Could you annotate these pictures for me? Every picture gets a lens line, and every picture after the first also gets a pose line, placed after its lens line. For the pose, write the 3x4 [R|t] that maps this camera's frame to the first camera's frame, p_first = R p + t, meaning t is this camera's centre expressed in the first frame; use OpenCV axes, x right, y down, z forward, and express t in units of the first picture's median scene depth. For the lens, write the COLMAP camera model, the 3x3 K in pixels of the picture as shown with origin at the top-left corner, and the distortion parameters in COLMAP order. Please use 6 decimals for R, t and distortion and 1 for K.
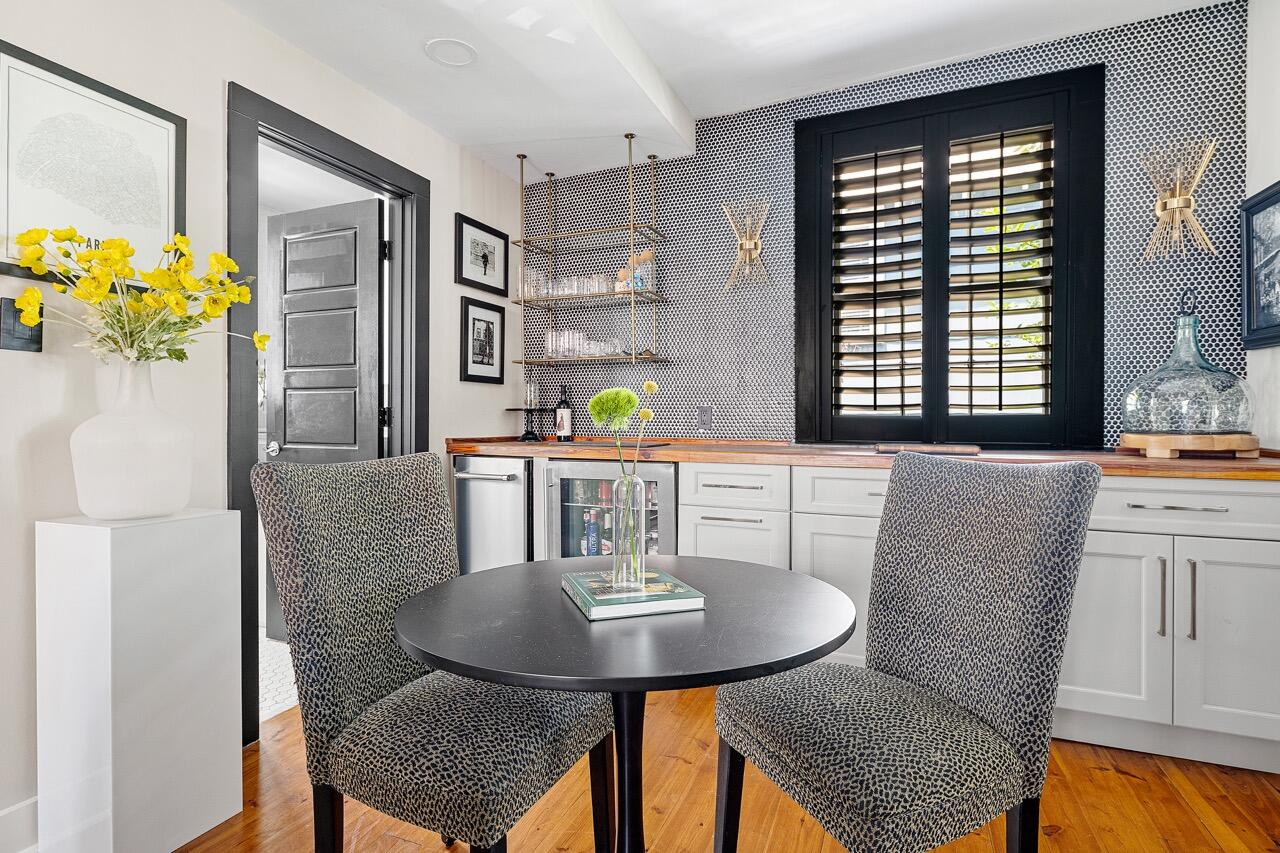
lens RADIAL K [[625.0, 0, 635.1], [0, 625.0, 419.7], [0, 0, 1]] dist [-0.001896, -0.002583]
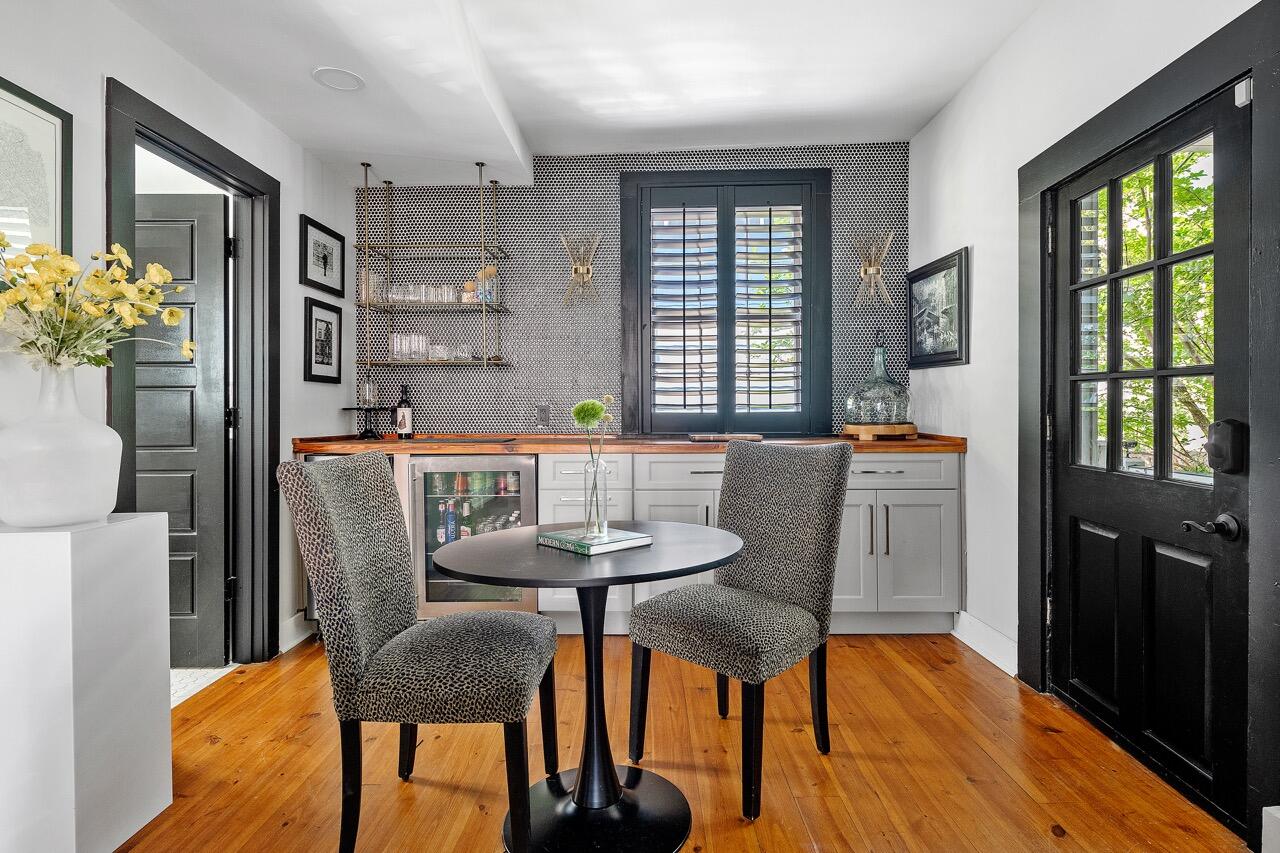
lens RADIAL K [[625.0, 0, 640.3], [0, 625.0, 408.5], [0, 0, 1]] dist [-0.001896, -0.002583]
pose [[0.927009, -0.004581, 0.375010, -0.190902], [0.007734, 0.999946, -0.006902, -0.008109], [-0.374958, 0.009299, 0.926995, -0.163037]]
